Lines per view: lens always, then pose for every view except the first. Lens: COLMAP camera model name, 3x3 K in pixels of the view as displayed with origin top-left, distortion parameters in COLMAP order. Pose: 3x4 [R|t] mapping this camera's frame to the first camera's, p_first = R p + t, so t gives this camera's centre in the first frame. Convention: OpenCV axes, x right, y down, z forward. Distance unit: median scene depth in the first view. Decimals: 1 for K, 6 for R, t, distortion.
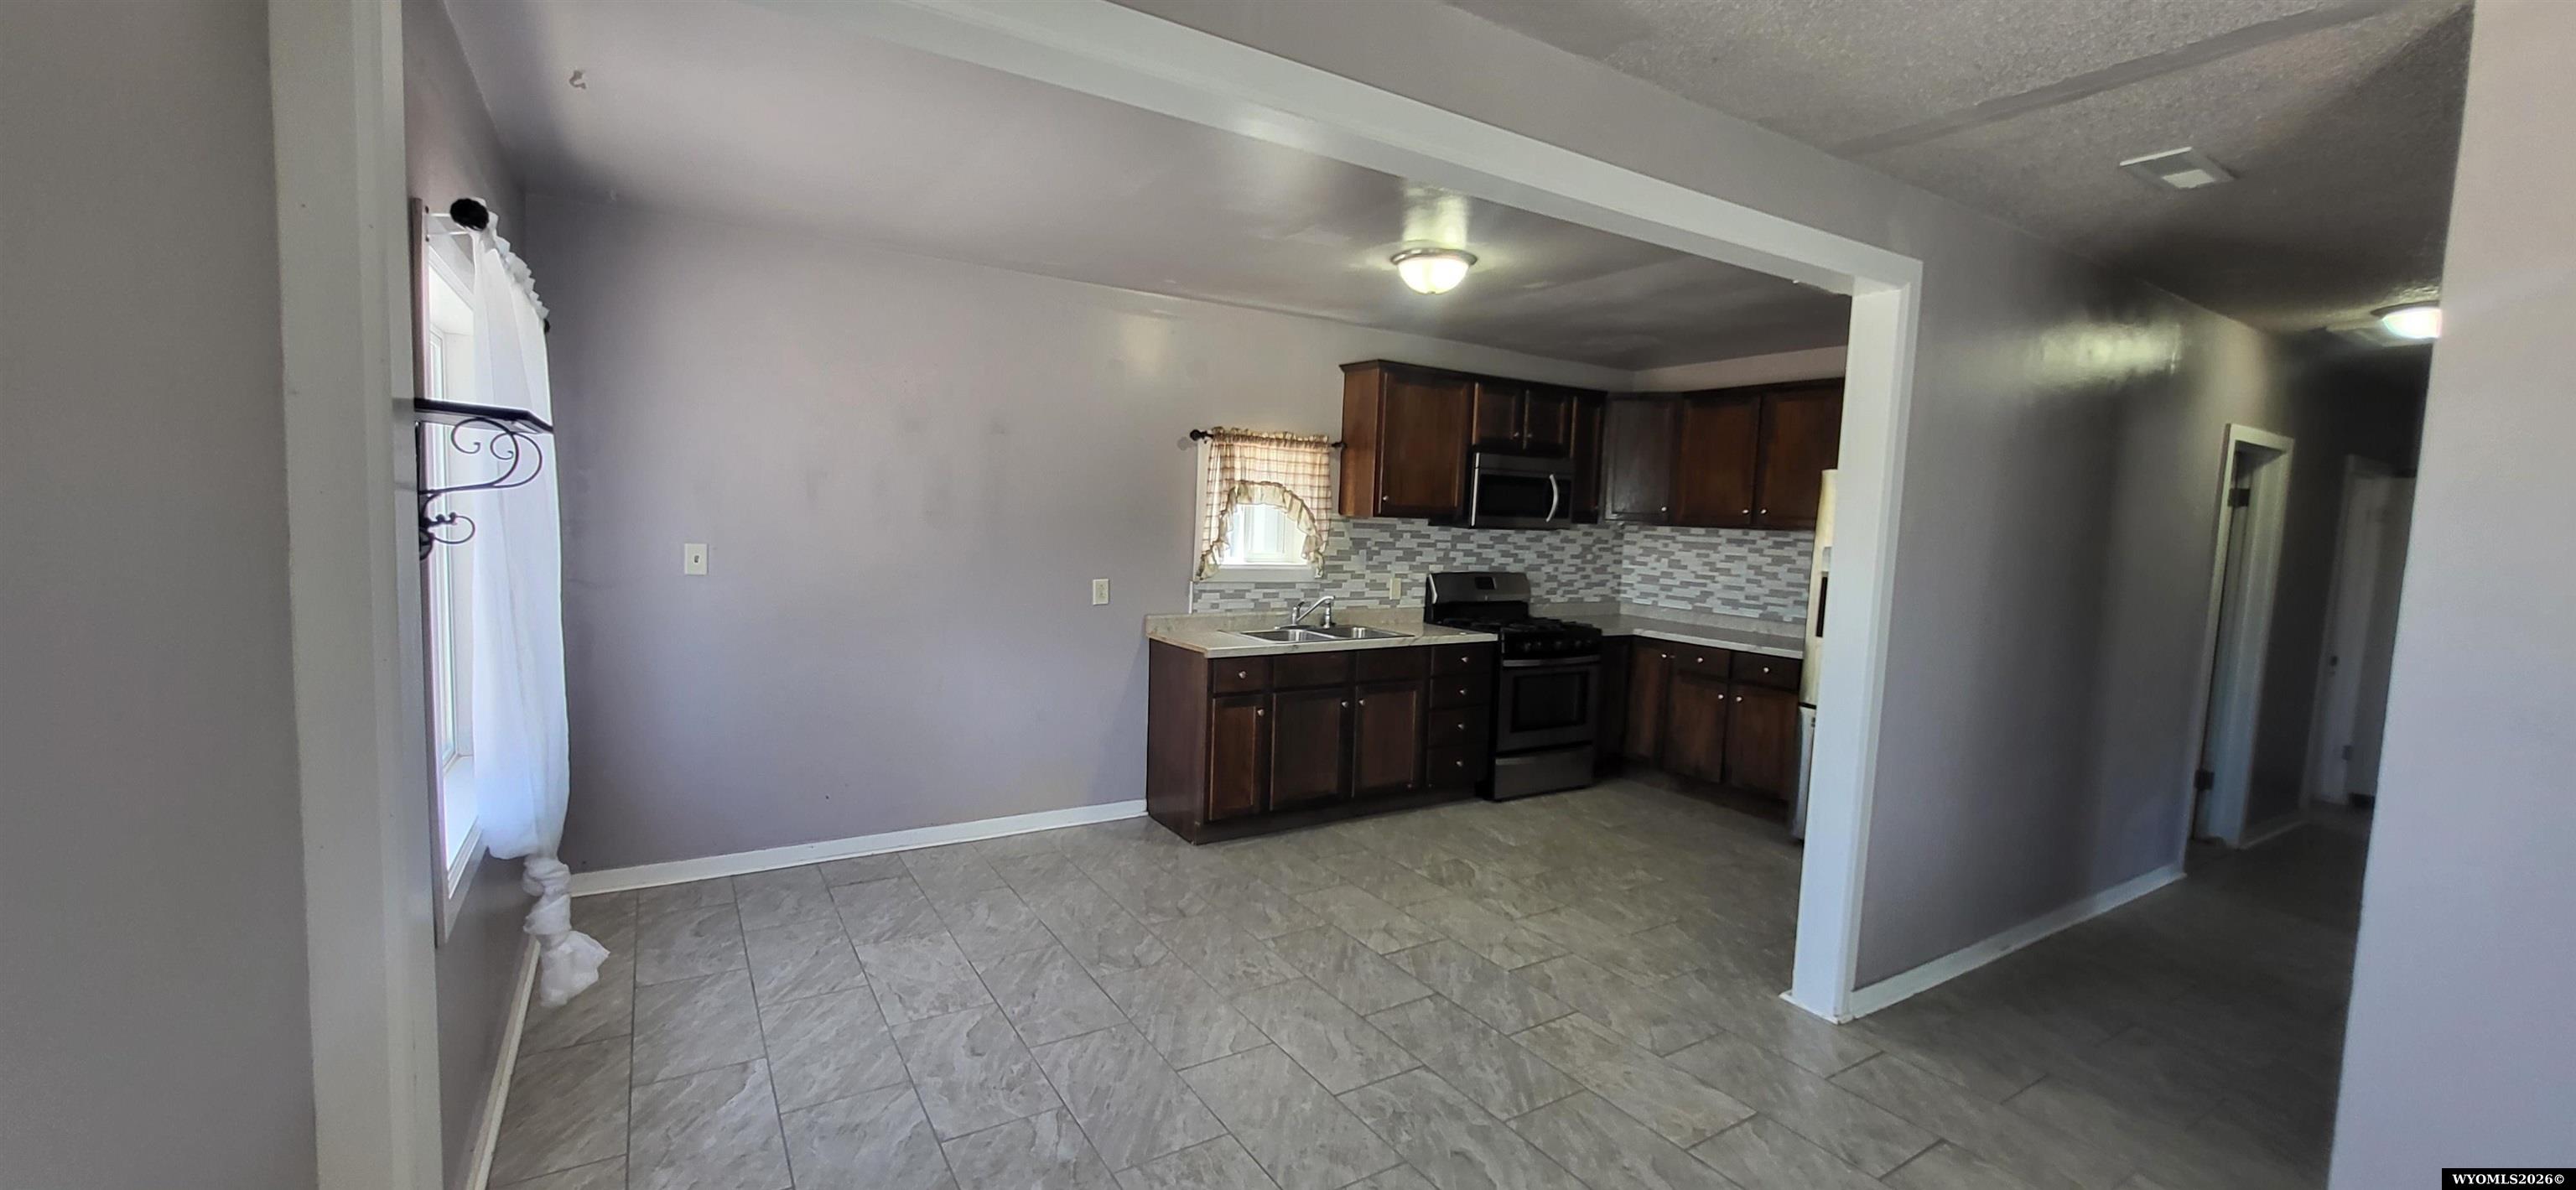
lens RADIAL K [[1013.1, 0, 1313.5], [0, 1013.1, 606.8], [0, 0, 1]] dist [-0.001346, -0.000316]
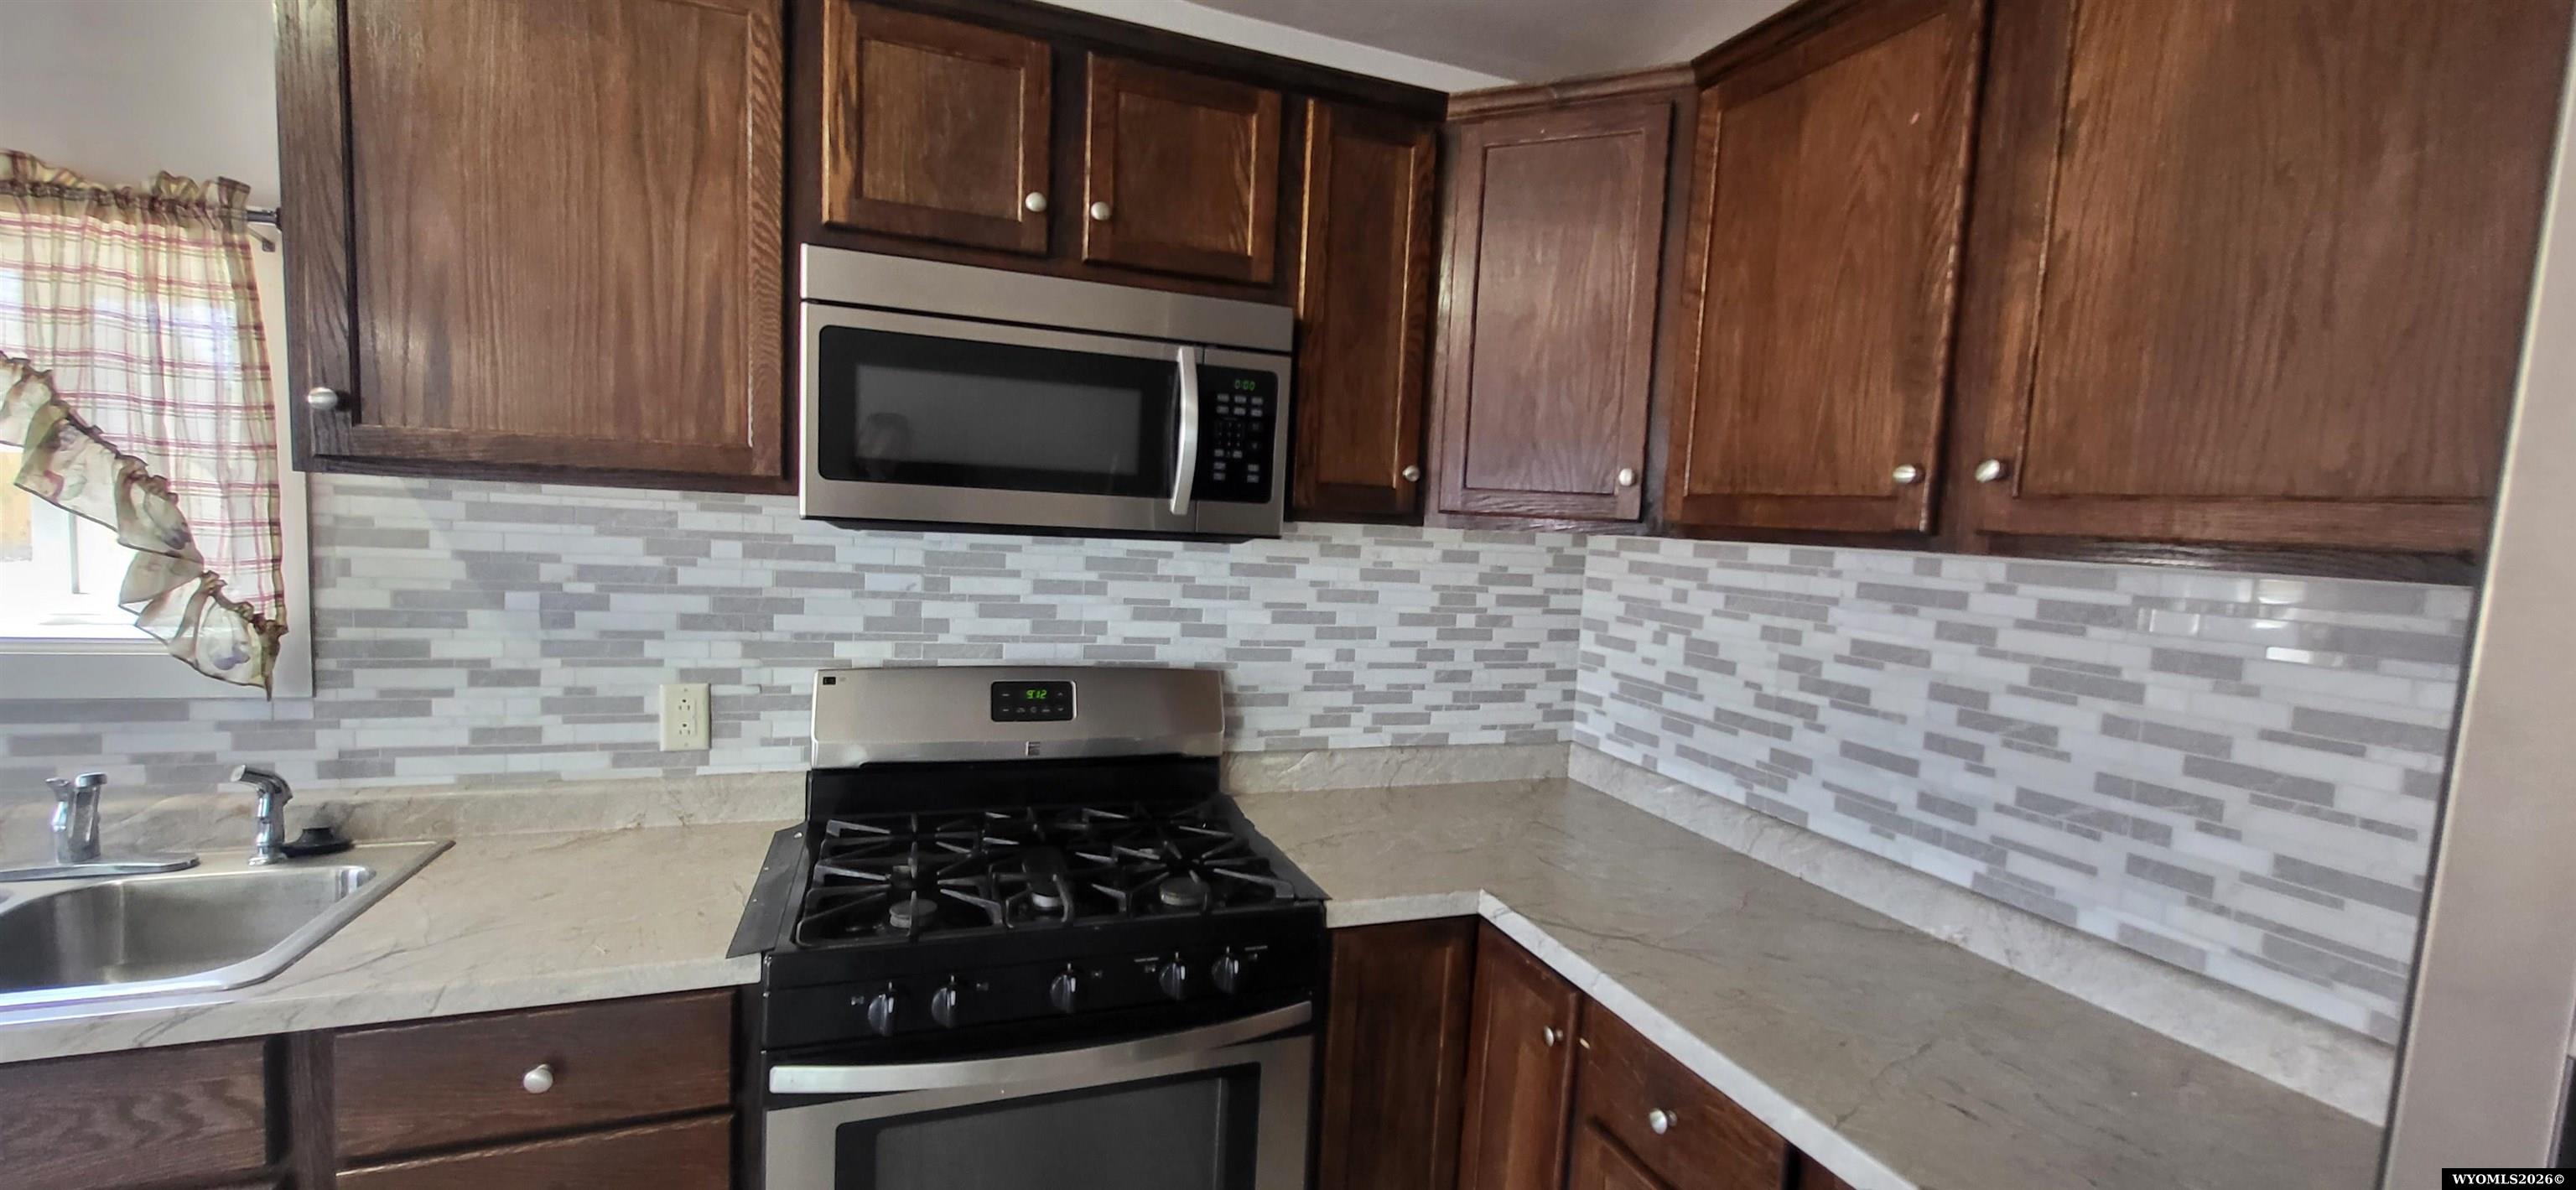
lens RADIAL K [[1013.1, 0, 1314.6], [0, 1013.1, 601.9], [0, 0, 1]] dist [-0.001346, -0.000316]
pose [[0.978240, 0.031056, -0.205138, 0.336396], [-0.035143, 0.999249, -0.016310, -0.055203], [0.204477, 0.023164, 0.978597, 0.732144]]
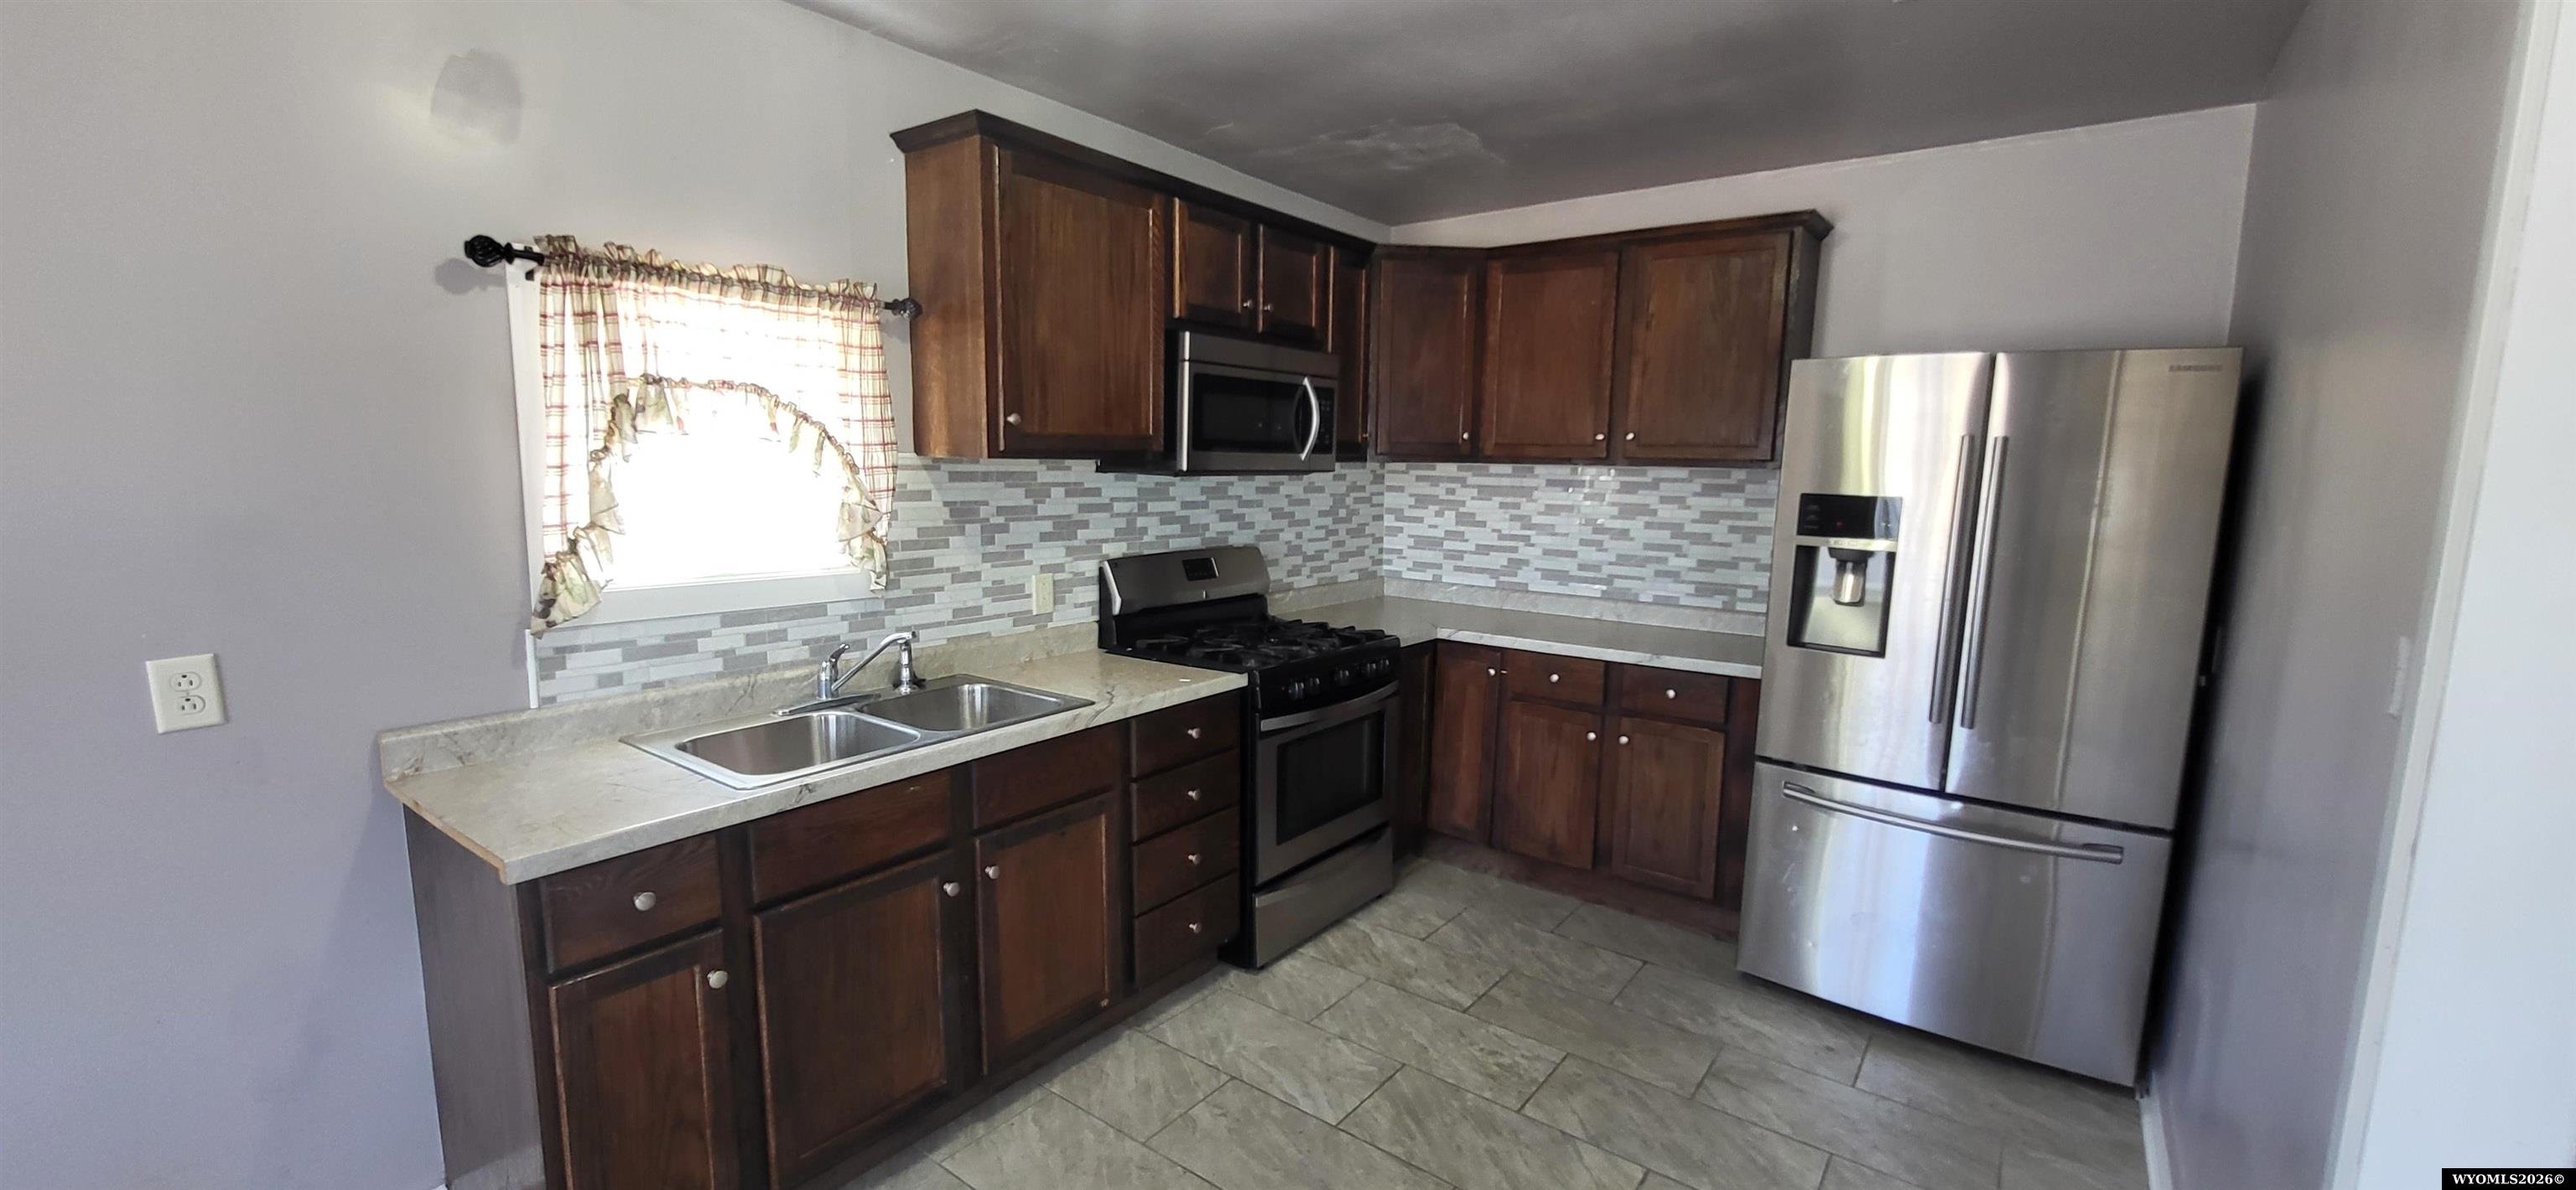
lens RADIAL K [[1013.1, 0, 1309.2], [0, 1013.1, 604.9], [0, 0, 1]] dist [-0.001346, -0.000316]
pose [[0.936054, -0.071427, 0.344530, 0.028103], [0.050991, 0.996379, 0.068029, -0.040907], [-0.348141, -0.046111, 0.936307, 0.454495]]
